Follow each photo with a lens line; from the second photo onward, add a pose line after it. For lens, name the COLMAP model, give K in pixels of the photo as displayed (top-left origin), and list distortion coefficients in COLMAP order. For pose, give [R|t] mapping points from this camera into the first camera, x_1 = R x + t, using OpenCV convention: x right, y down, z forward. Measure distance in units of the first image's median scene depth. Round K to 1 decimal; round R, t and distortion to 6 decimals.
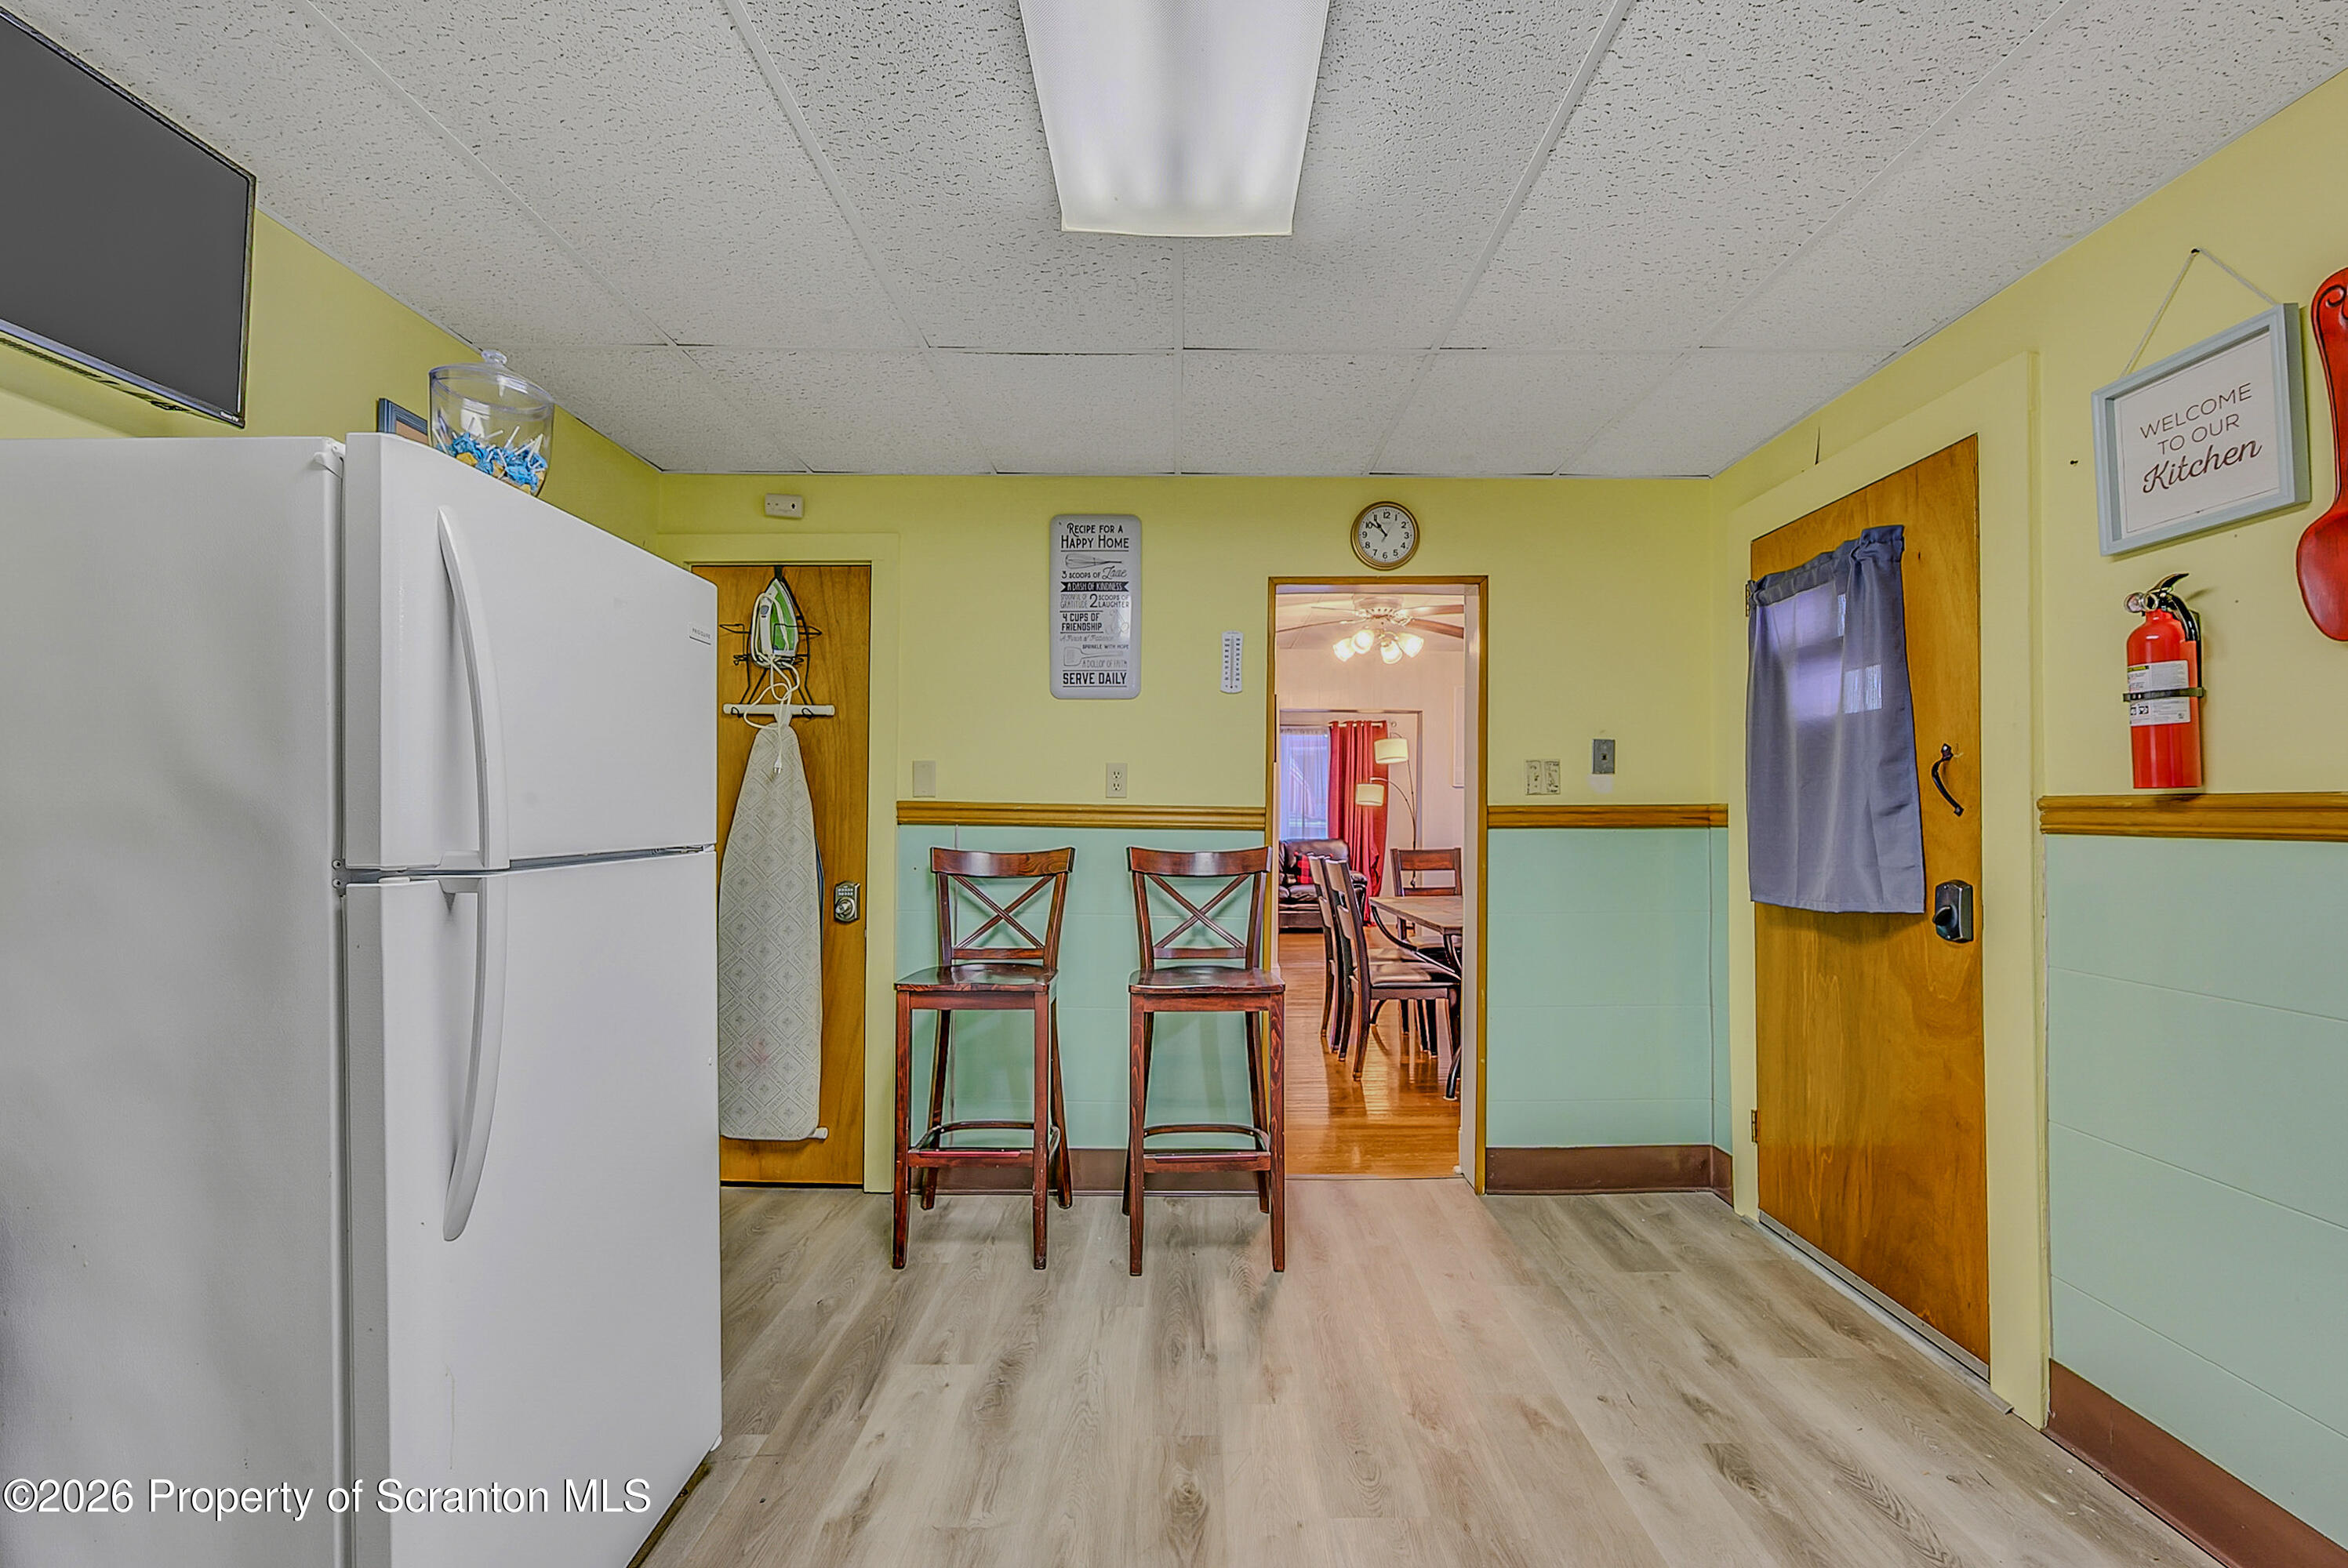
lens RADIAL K [[930.5, 0, 1174.5], [0, 930.5, 798.1], [0, 0, 1]] dist [-0.005877, 0.000817]
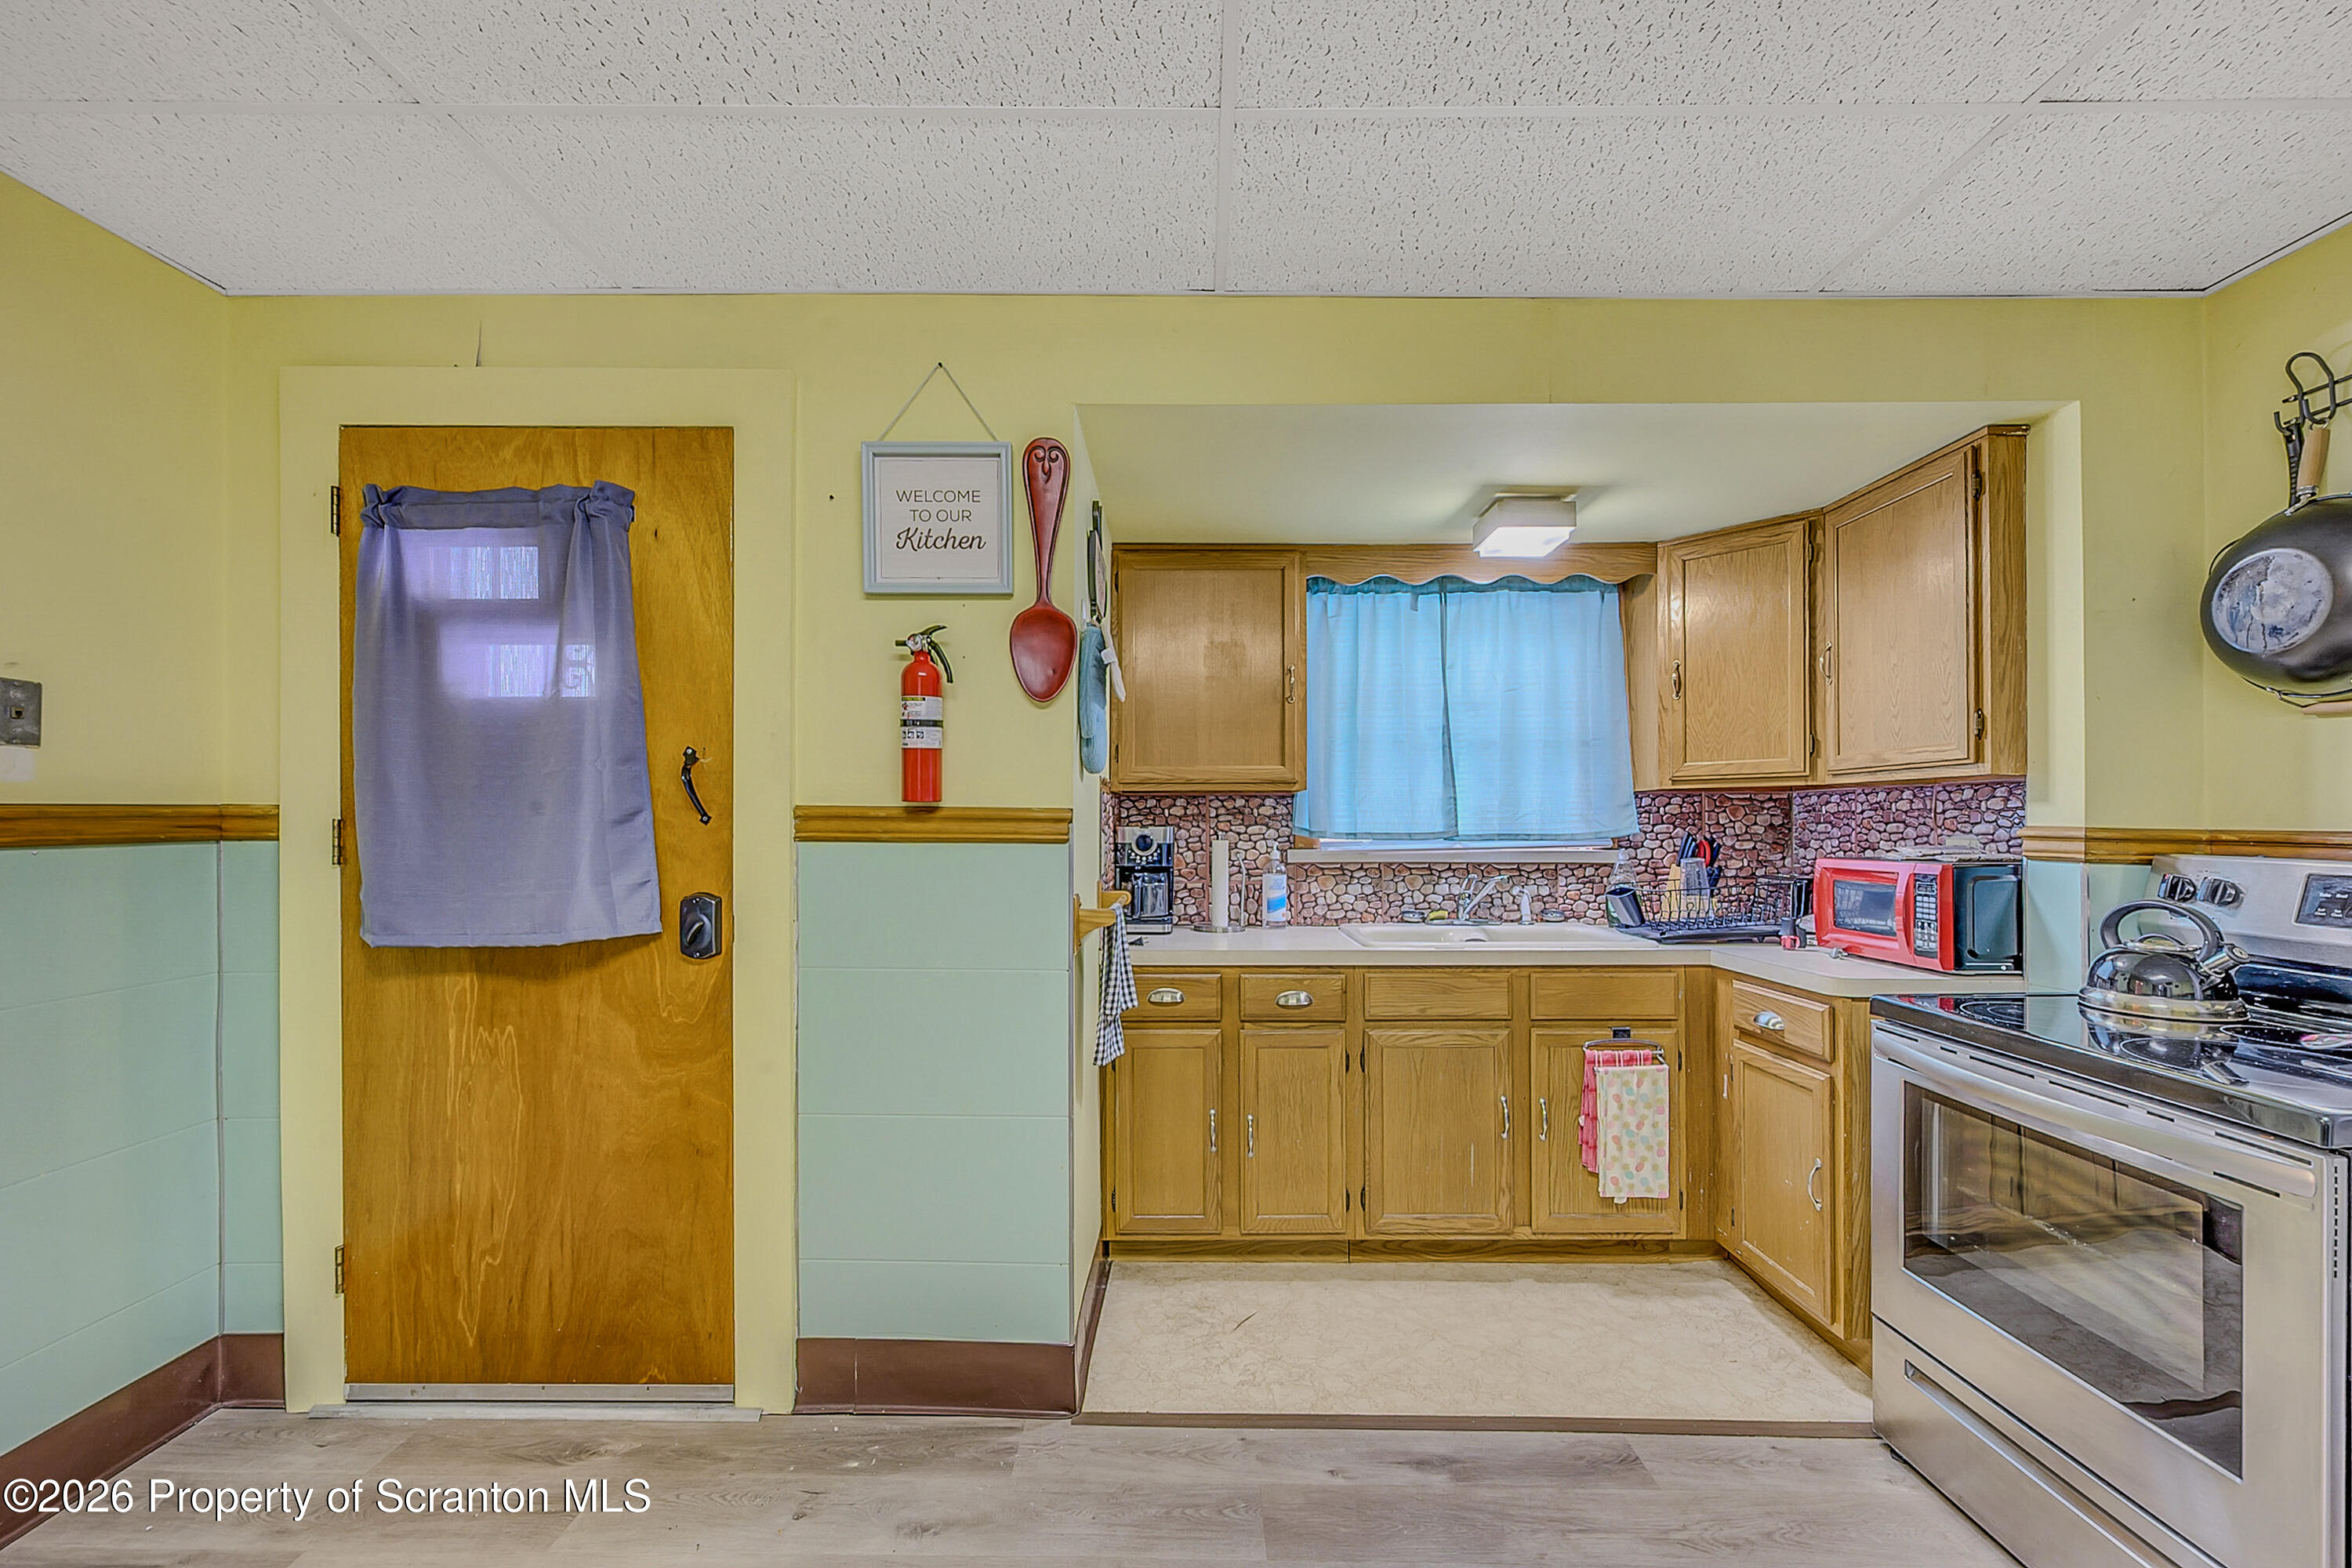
lens RADIAL K [[932.2, 0, 1177.4], [0, 932.2, 819.4], [0, 0, 1]] dist [-0.005877, 0.000817]
pose [[-0.011521, -0.001516, 0.999932, -0.099478], [-0.020695, 0.999785, 0.001277, 0.002626], [-0.999719, -0.020679, -0.011550, 0.497841]]
